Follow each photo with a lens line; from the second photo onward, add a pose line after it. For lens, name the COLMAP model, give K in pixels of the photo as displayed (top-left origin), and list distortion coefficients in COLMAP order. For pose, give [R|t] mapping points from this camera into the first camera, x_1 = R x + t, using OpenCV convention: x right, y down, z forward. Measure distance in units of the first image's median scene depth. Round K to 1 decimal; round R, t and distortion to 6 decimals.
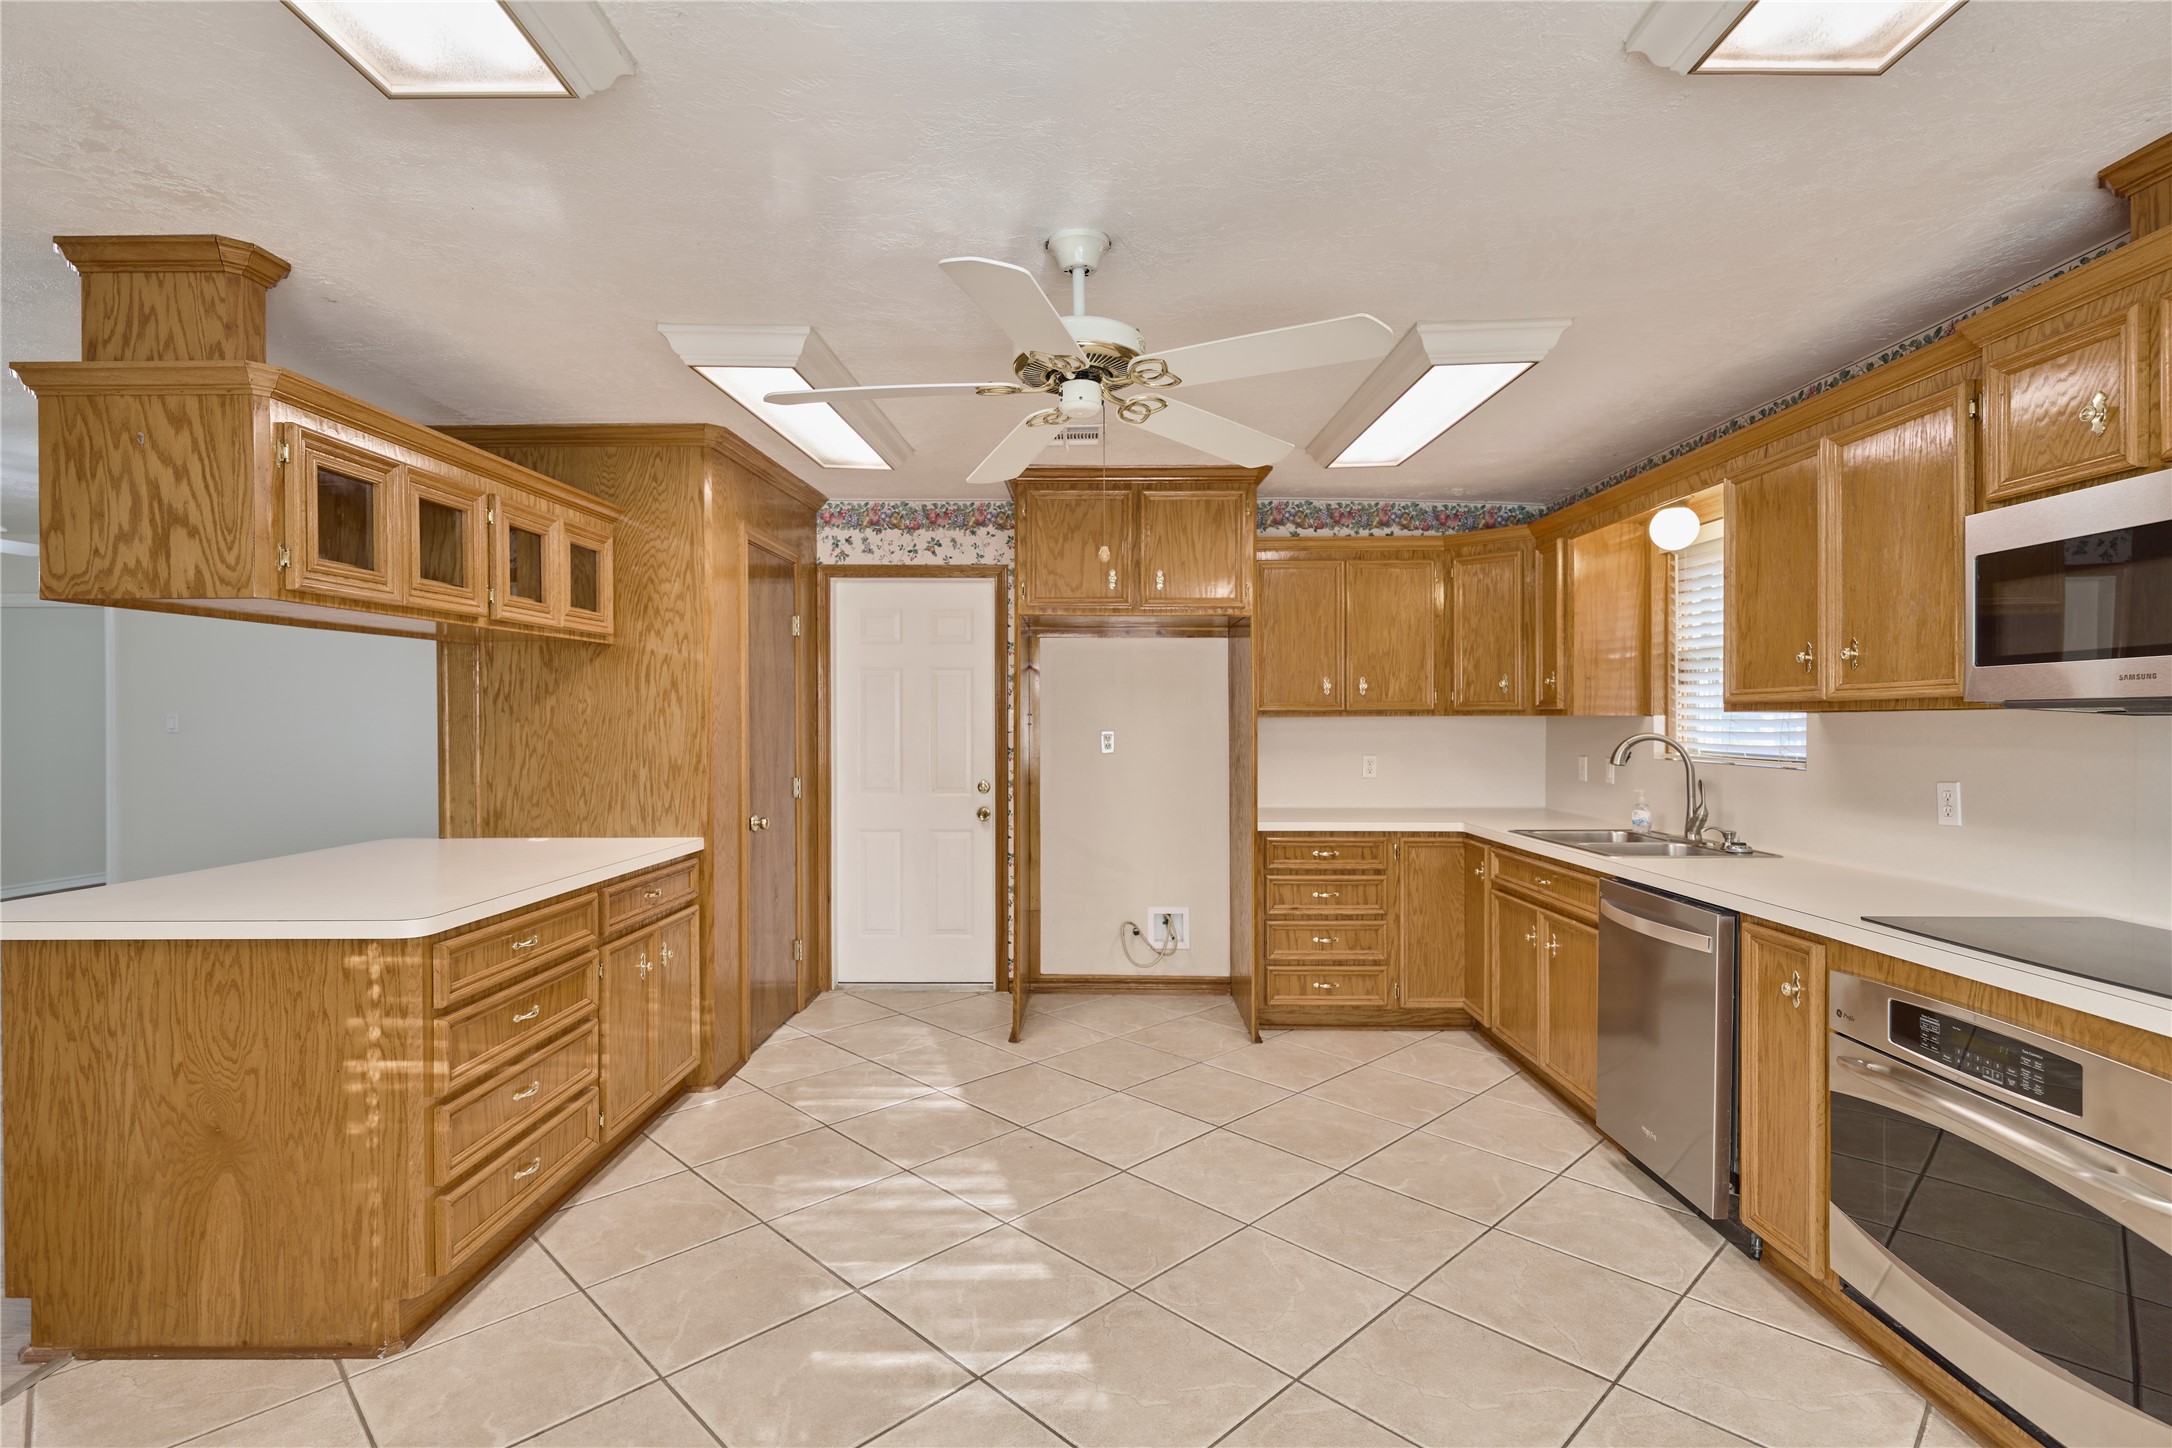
lens RADIAL K [[1053.8, 0, 1086.0], [0, 1053.8, 724.0], [0, 0, 1]] dist [0.002356, 0.000476]
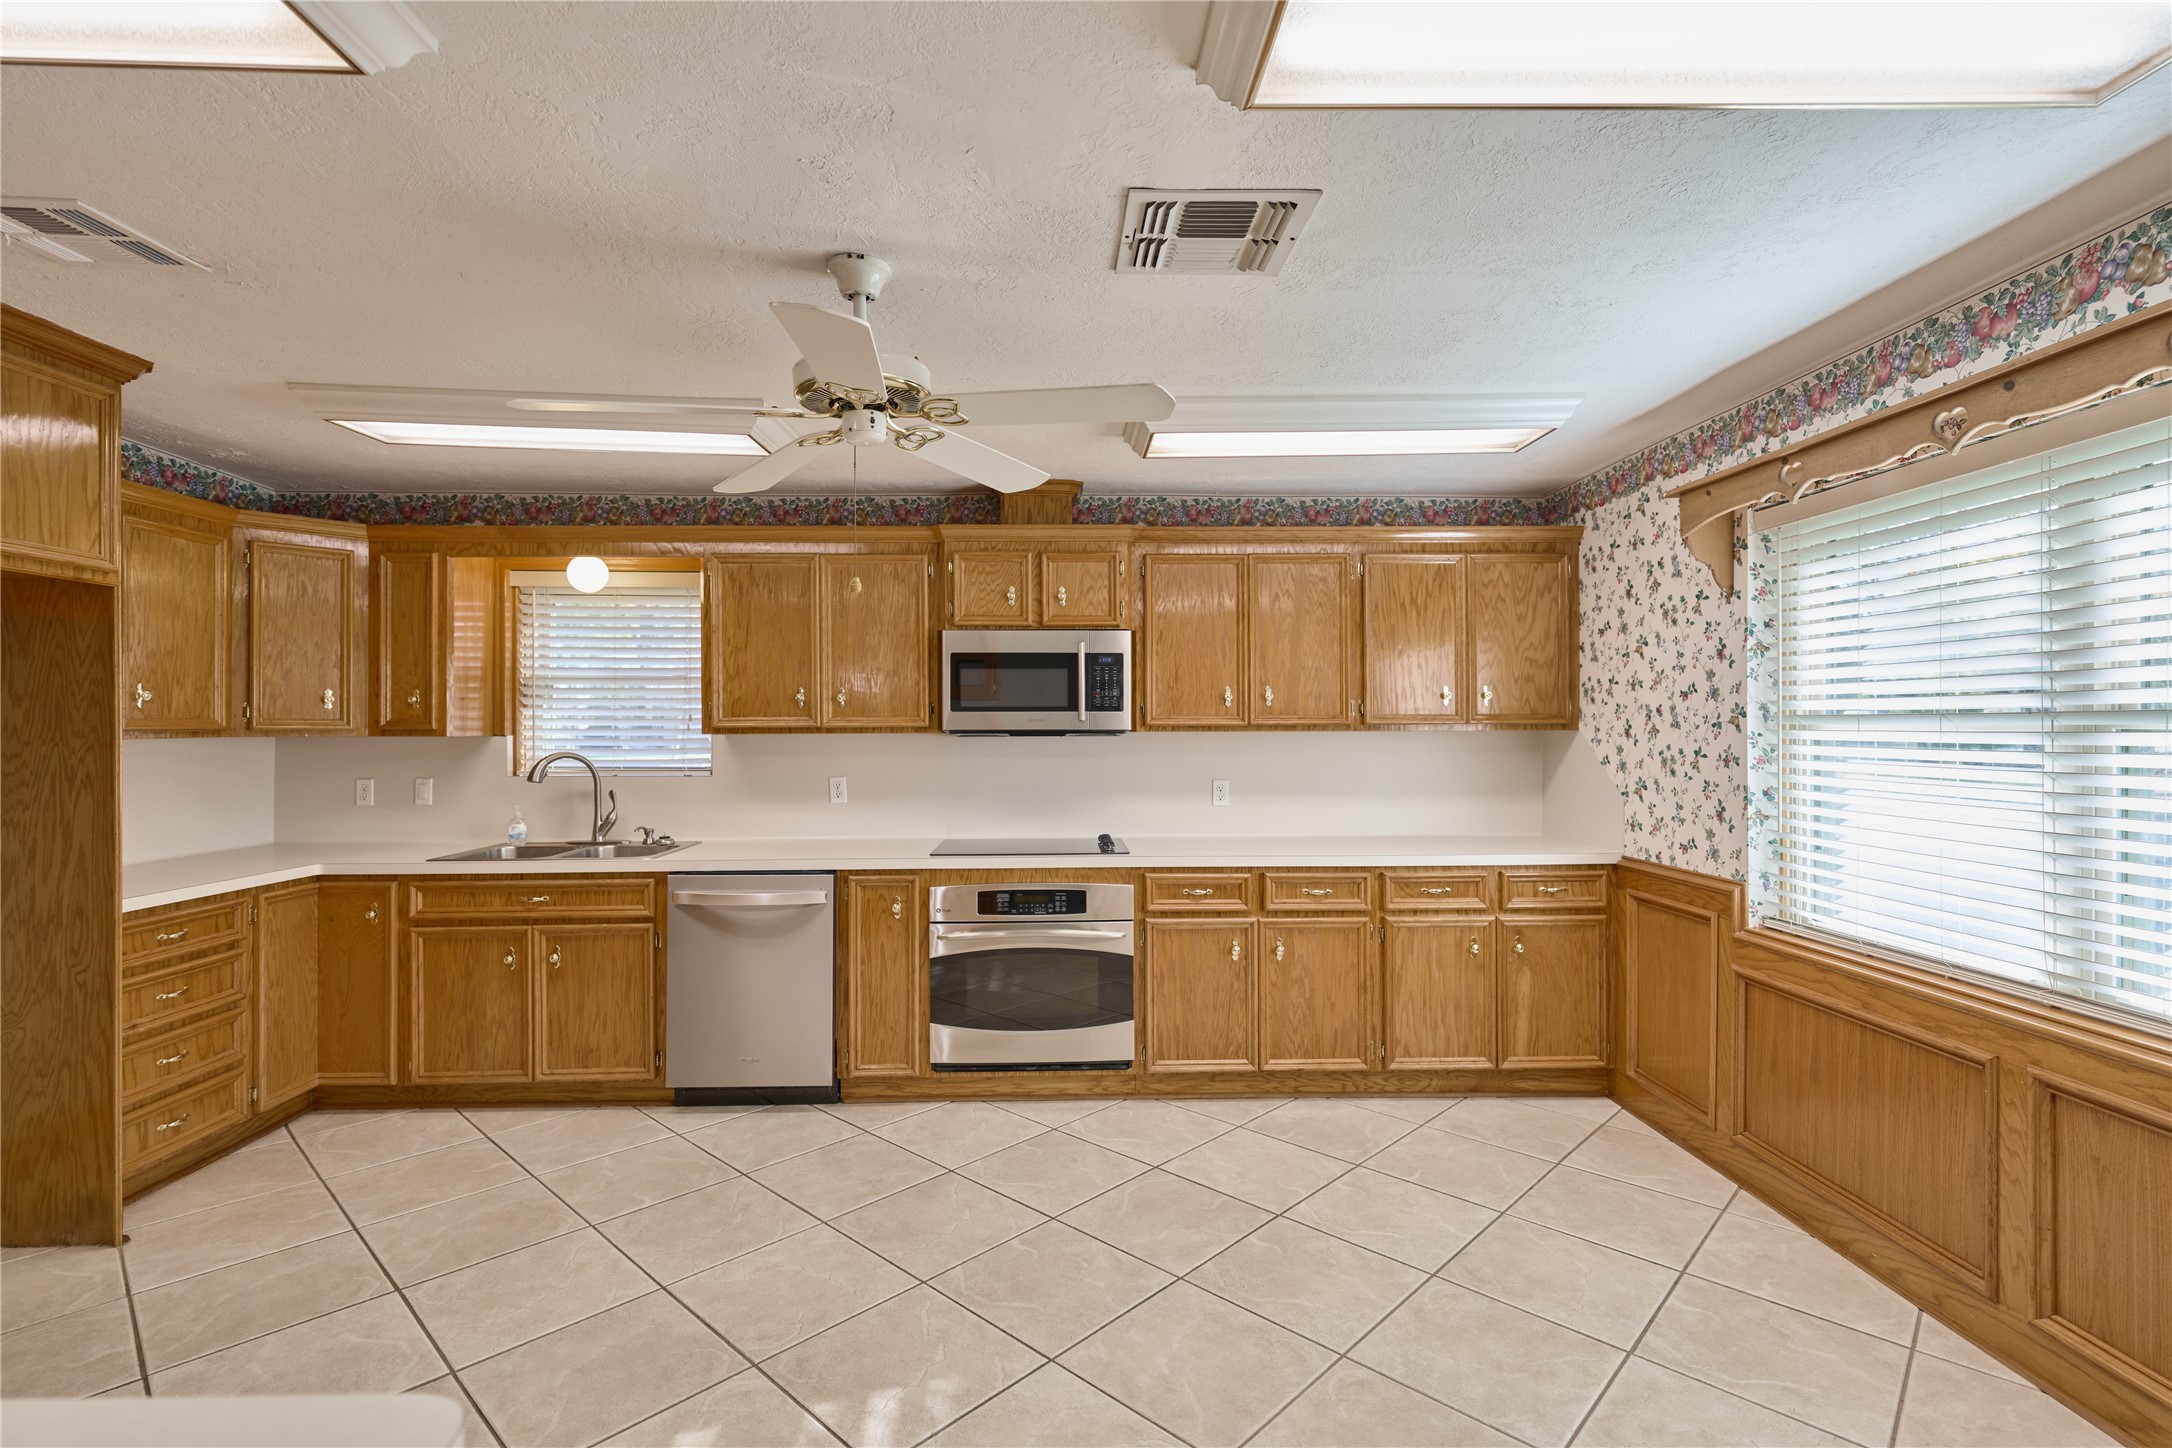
lens RADIAL K [[1053.8, 0, 1086.0], [0, 1053.8, 724.0], [0, 0, 1]] dist [0.002356, 0.000476]
pose [[-0.066199, 0.002885, 0.997802, -0.567889], [0.004857, 0.999985, -0.002569, -0.014378], [-0.997795, 0.004677, -0.066212, 0.483188]]
